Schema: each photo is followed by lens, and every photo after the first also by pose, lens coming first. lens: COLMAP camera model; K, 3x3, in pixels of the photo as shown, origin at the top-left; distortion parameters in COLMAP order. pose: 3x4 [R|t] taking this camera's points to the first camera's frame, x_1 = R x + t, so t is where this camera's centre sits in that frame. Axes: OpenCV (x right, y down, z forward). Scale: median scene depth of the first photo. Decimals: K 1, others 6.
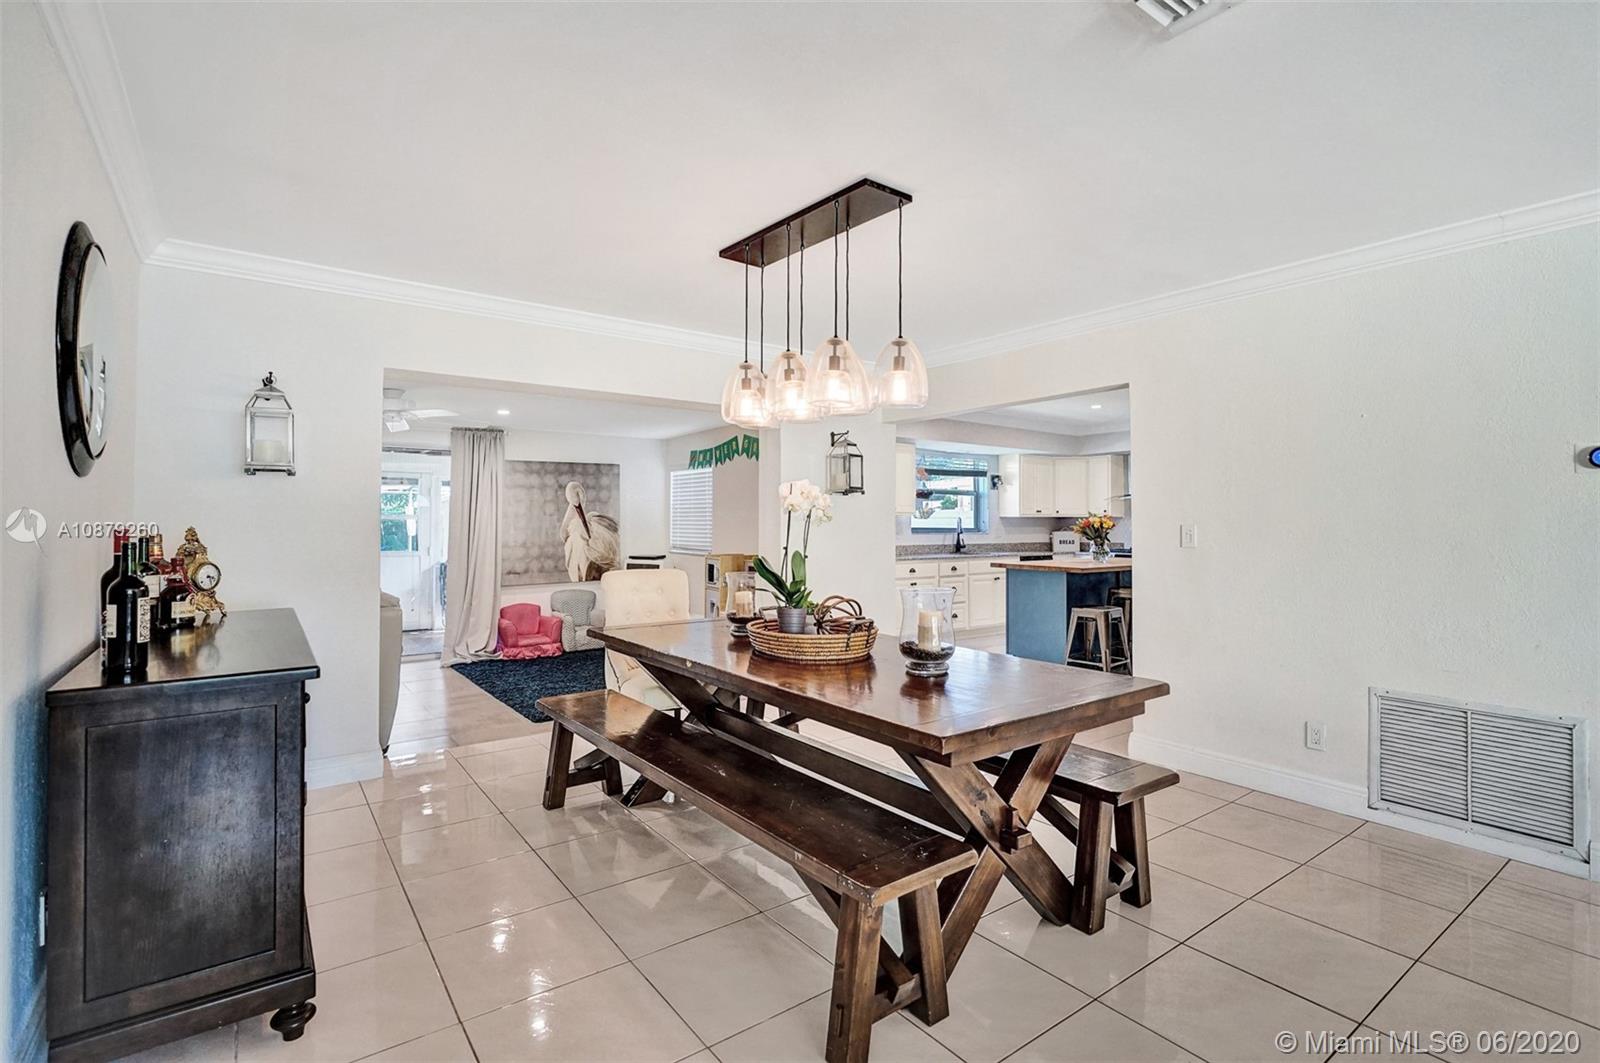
lens RADIAL K [[751.6, 0, 797.0], [0, 751.6, 515.2], [0, 0, 1]] dist [-0.013595, 0.003340]
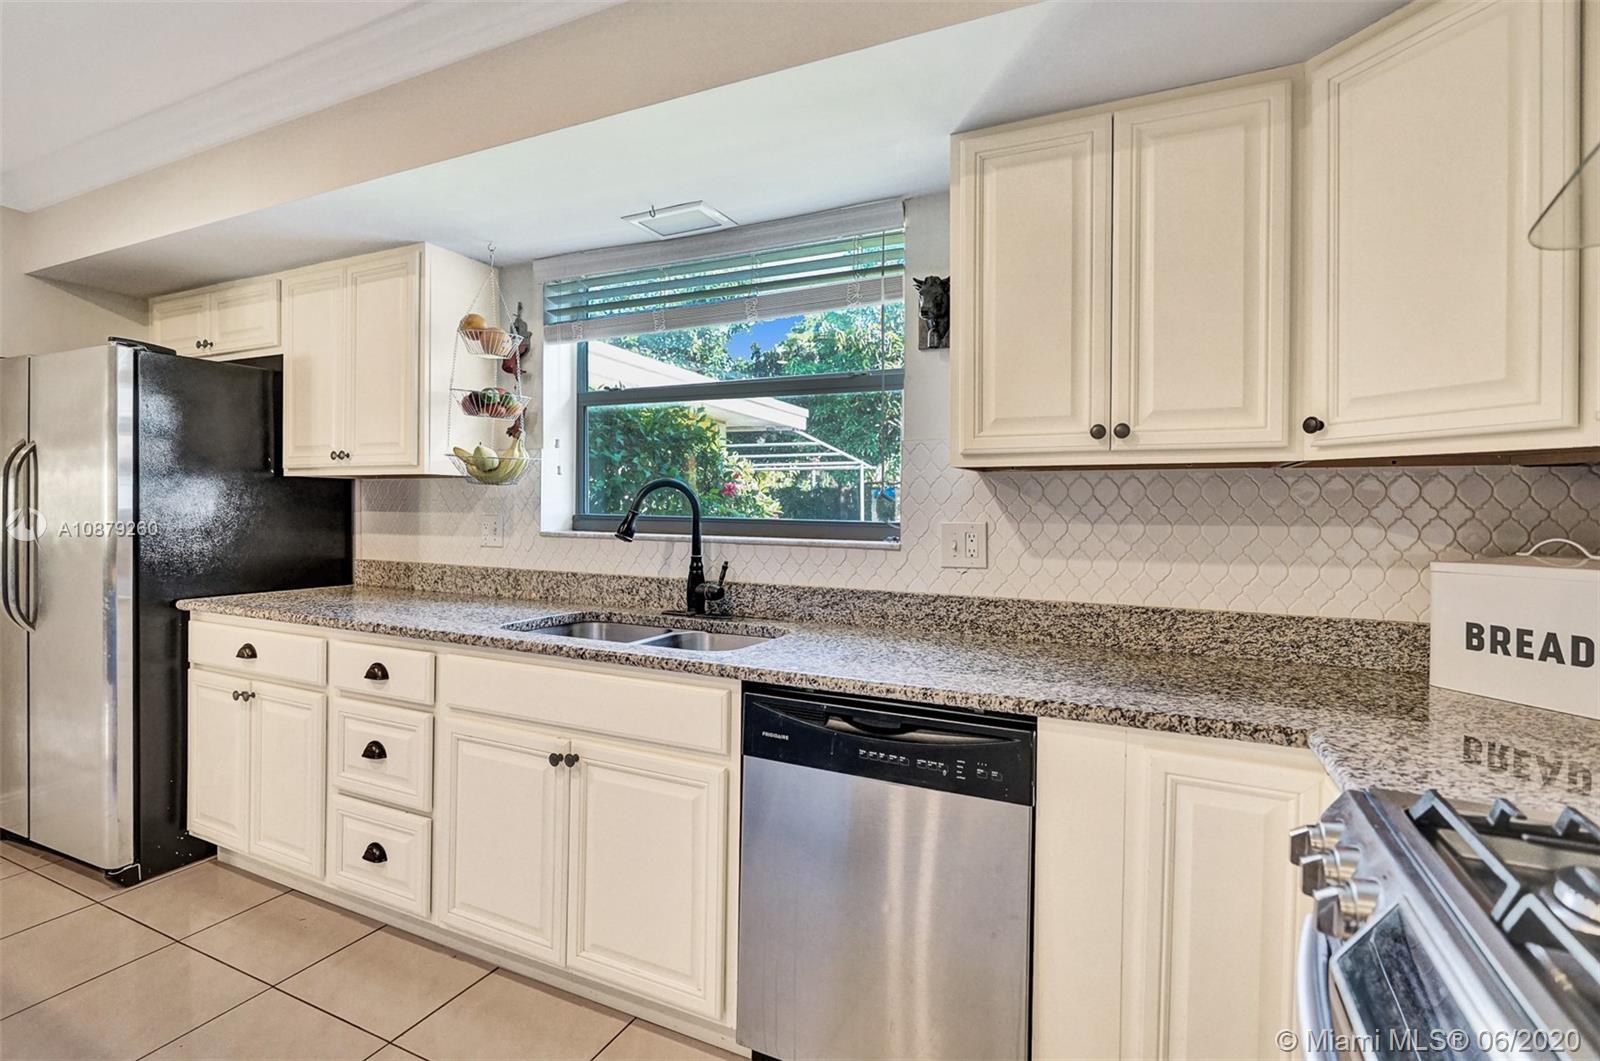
lens RADIAL K [[751.6, 0, 791.2], [0, 751.6, 506.4], [0, 0, 1]] dist [-0.013595, 0.003340]
pose [[0.478003, 0.004856, -0.878345, 0.526143], [0.002310, 0.999974, 0.006785, 0.012590], [0.878355, -0.005273, 0.477980, 1.041028]]
